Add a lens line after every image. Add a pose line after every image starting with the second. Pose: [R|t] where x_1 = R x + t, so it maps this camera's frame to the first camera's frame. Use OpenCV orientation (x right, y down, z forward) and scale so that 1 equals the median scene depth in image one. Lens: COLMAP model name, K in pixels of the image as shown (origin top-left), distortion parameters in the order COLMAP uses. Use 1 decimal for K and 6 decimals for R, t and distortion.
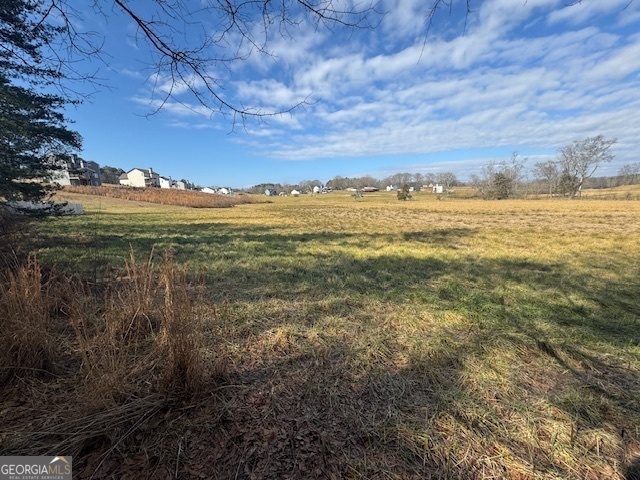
lens RADIAL K [[255.6, 0, 319.1], [0, 255.6, 238.2], [0, 0, 1]] dist [-0.003718, 0.000751]
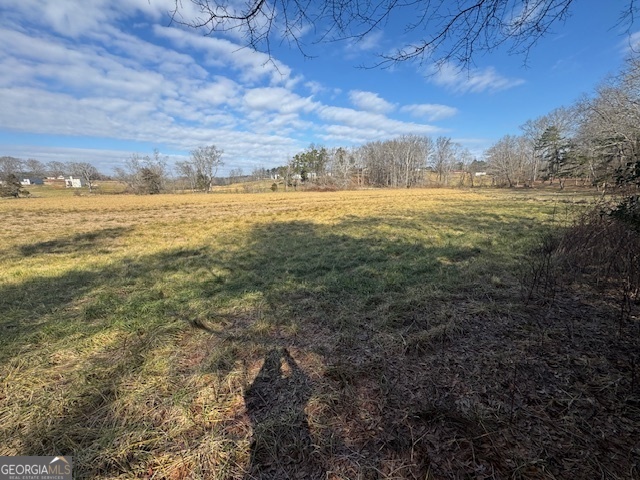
lens RADIAL K [[255.6, 0, 321.2], [0, 255.6, 235.9], [0, 0, 1]] dist [-0.003718, 0.000751]
pose [[0.374026, -0.161610, 0.913229, 0.015376], [0.153169, 0.981942, 0.111037, 0.000014], [-0.914682, 0.098348, 0.392026, 0.000415]]
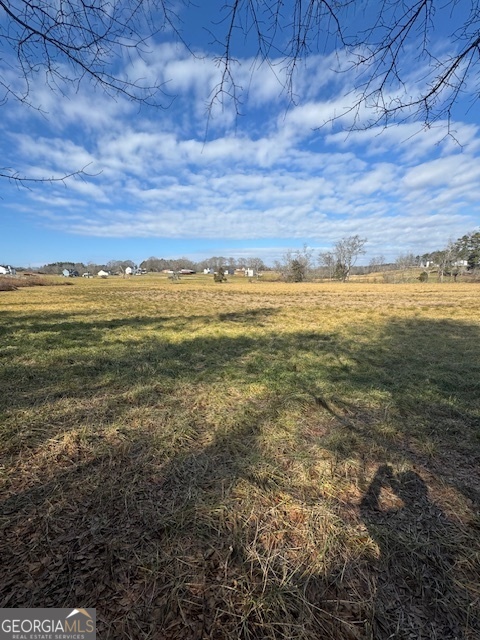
lens RADIAL K [[255.6, 0, 240.3], [0, 255.6, 322.1], [0, 0, 1]] dist [-0.003718, 0.000751]
pose [[0.923273, -0.052802, 0.380497, 0.009339], [0.050698, 0.998593, 0.015557, -0.000011], [-0.380783, 0.004927, 0.924651, -0.000627]]
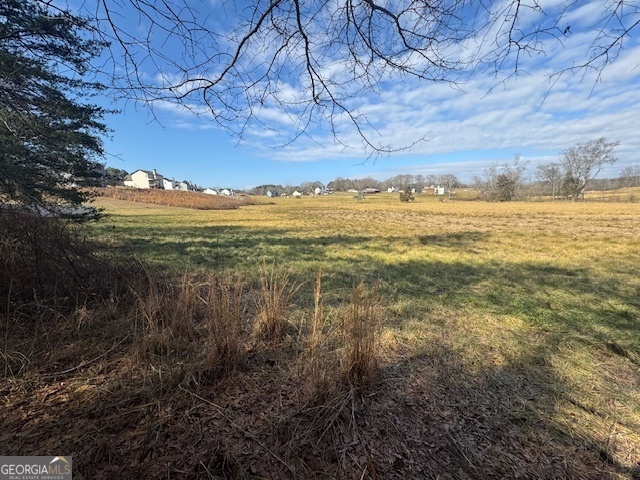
lens RADIAL K [[255.6, 0, 318.6], [0, 255.6, 243.8], [0, 0, 1]] dist [-0.003718, 0.000751]
pose [[0.999997, 0.002148, -0.000632, -0.058050], [-0.002137, 0.999850, 0.017178, -0.007409], [0.000668, -0.017176, 0.999852, -0.017488]]
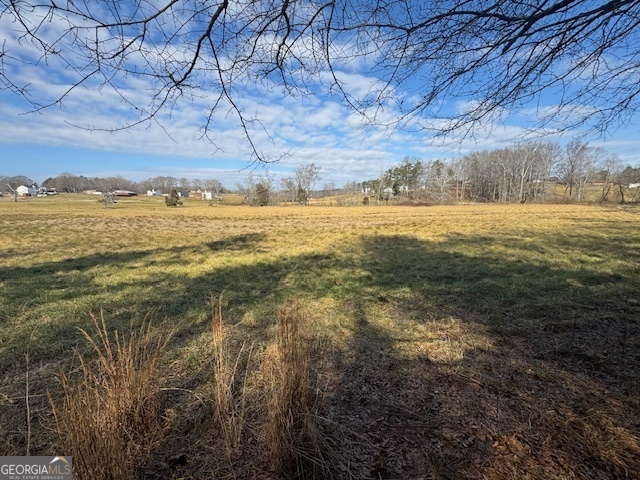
lens RADIAL K [[255.6, 0, 322.2], [0, 255.6, 245.3], [0, 0, 1]] dist [-0.003718, 0.000751]
pose [[0.656731, -0.113367, 0.745555, -0.097411], [0.110168, 0.992452, 0.053867, -0.014065], [-0.746034, 0.046760, 0.664264, 0.009884]]
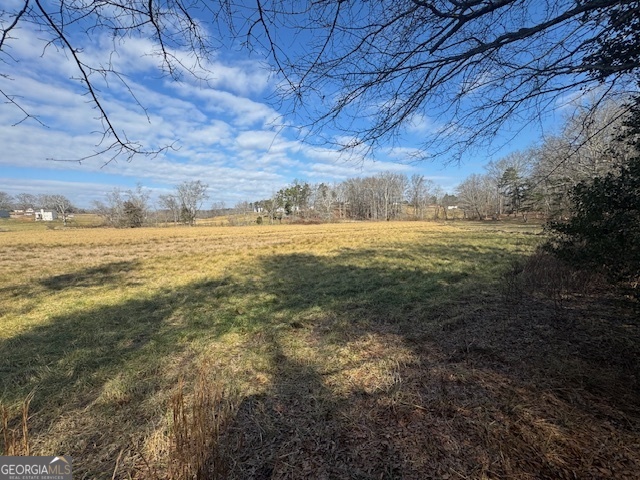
lens RADIAL K [[255.6, 0, 322.6], [0, 255.6, 233.9], [0, 0, 1]] dist [-0.003718, 0.000751]
pose [[0.301809, -0.040903, 0.952490, -0.083327], [0.159057, 0.987237, -0.008005, -0.015423], [-0.940006, 0.153916, 0.304463, 0.030645]]
